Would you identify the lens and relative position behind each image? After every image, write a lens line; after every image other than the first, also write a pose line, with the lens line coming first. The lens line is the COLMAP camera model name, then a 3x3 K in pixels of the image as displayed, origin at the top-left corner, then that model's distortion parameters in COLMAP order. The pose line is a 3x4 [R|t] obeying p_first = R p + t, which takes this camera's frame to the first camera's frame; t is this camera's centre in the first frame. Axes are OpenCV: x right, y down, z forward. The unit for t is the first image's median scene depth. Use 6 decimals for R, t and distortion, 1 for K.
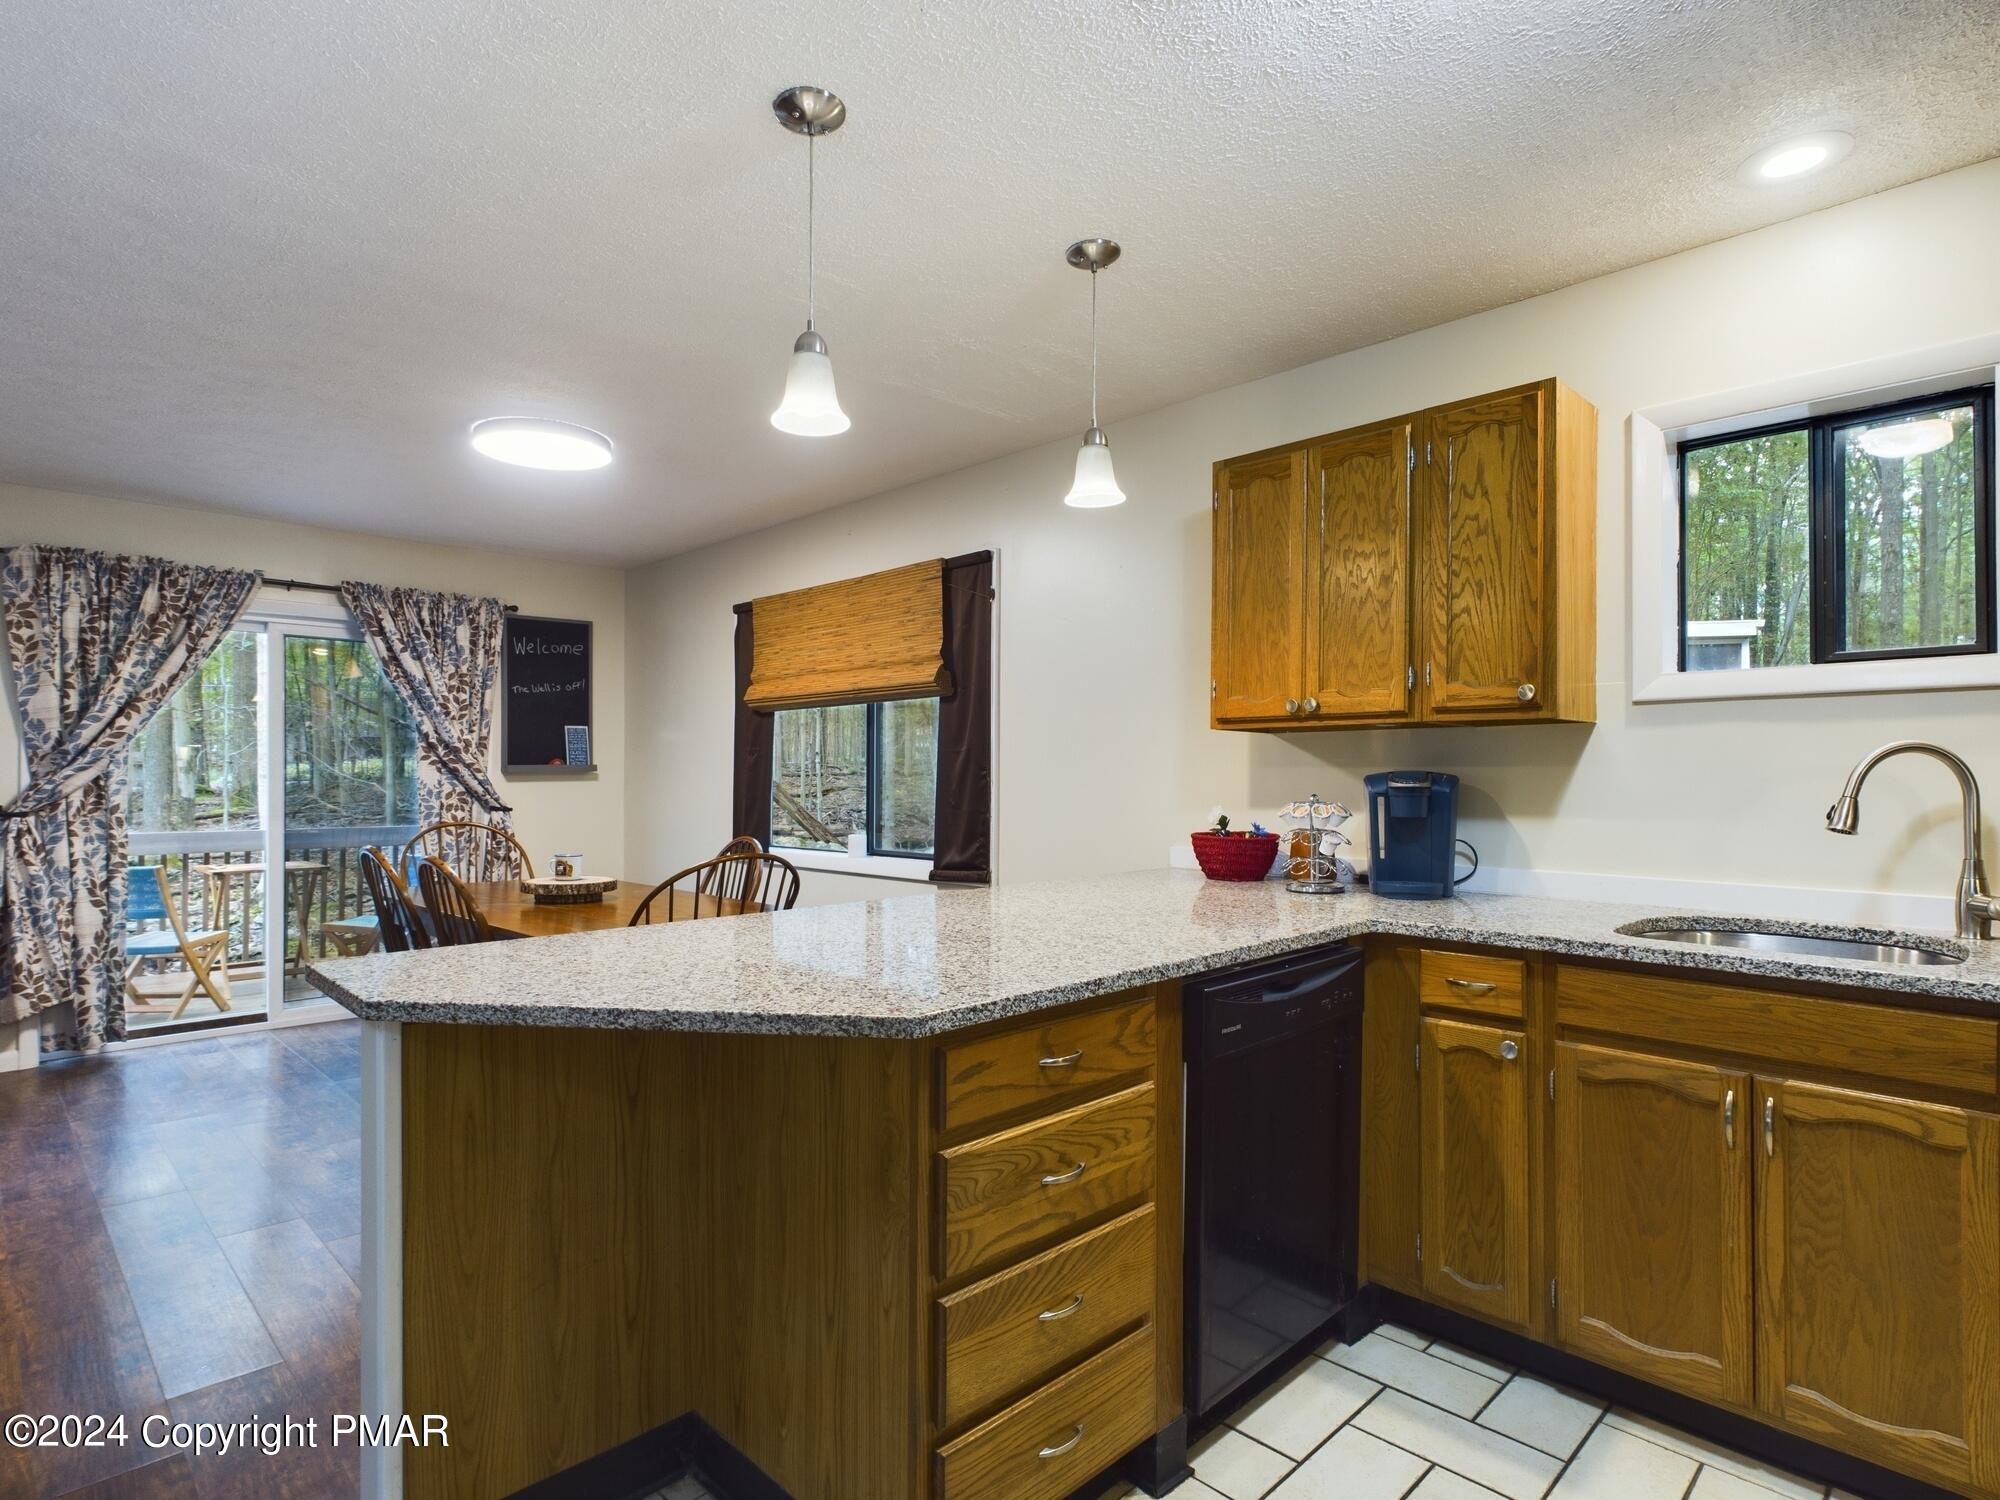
lens RADIAL K [[1066.6, 0, 992.2], [0, 1066.6, 770.8], [0, 0, 1]] dist [0.001308, -0.000439]
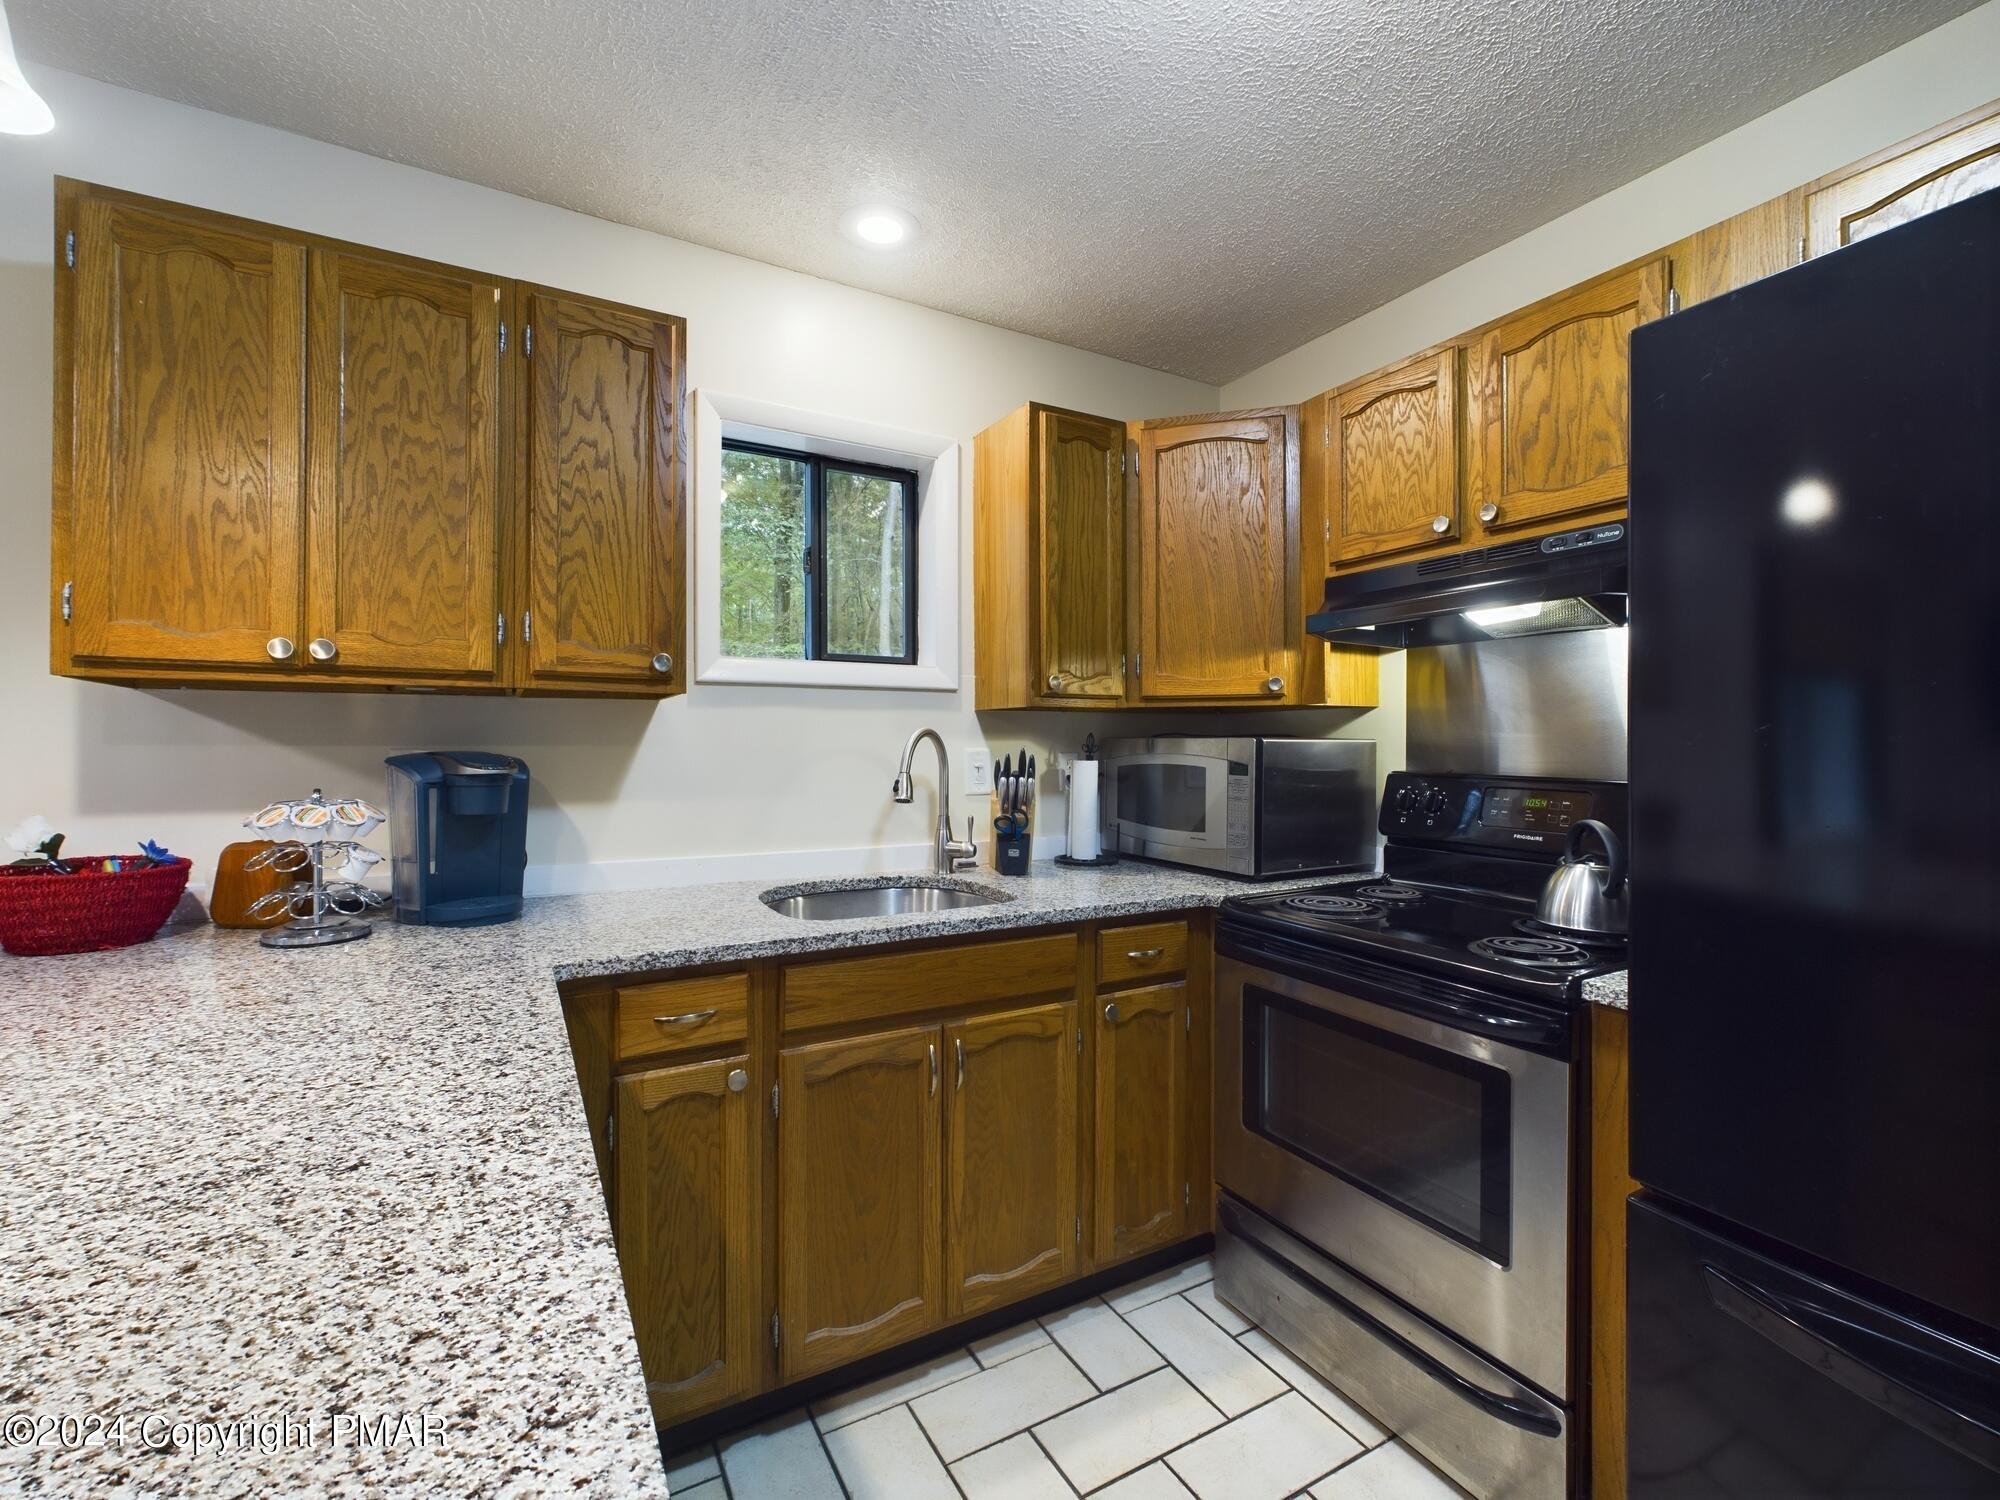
lens RADIAL K [[879.8, 0, 1040.2], [0, 879.8, 743.9], [0, 0, 1]] dist [-0.000084, -0.000067]
pose [[0.244885, 0.001448, 0.969551, -0.101093], [-0.004138, 0.999991, -0.000448, -0.006433], [-0.969543, -0.003903, 0.244888, 0.424634]]
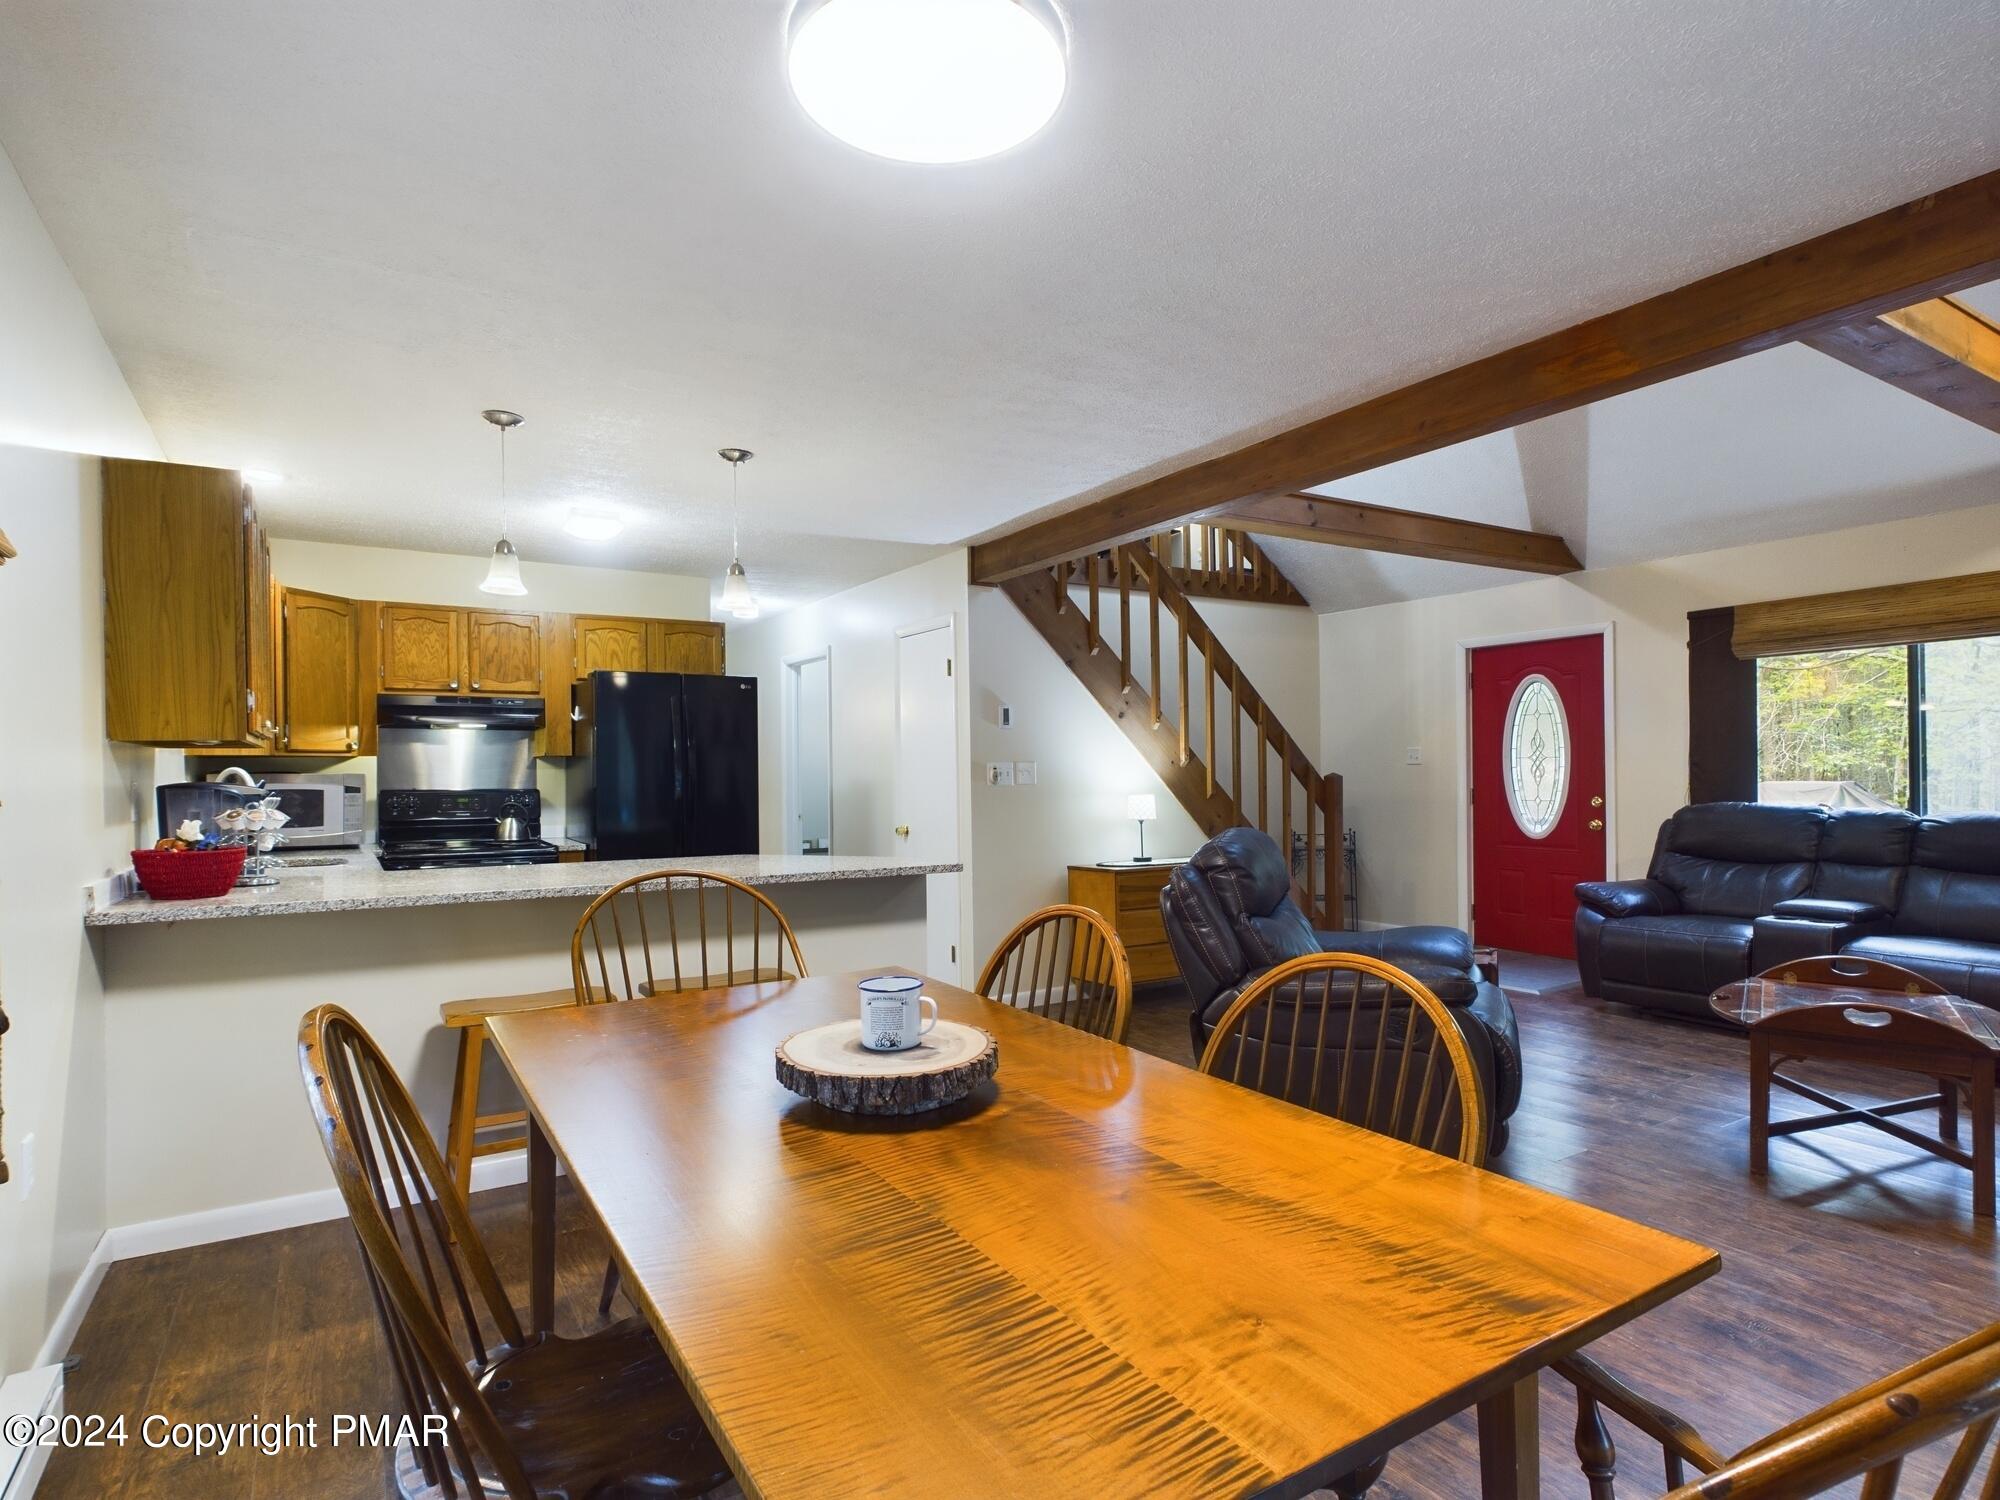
lens RADIAL K [[1064.1, 0, 991.2], [0, 1064.1, 761.1], [0, 0, 1]] dist [0.003729, 0.000010]
pose [[-0.976970, 0.011822, 0.213048, -0.454839], [0.008735, 0.999843, -0.015423, 0.003033], [-0.213197, -0.013207, -0.976920, 1.226067]]
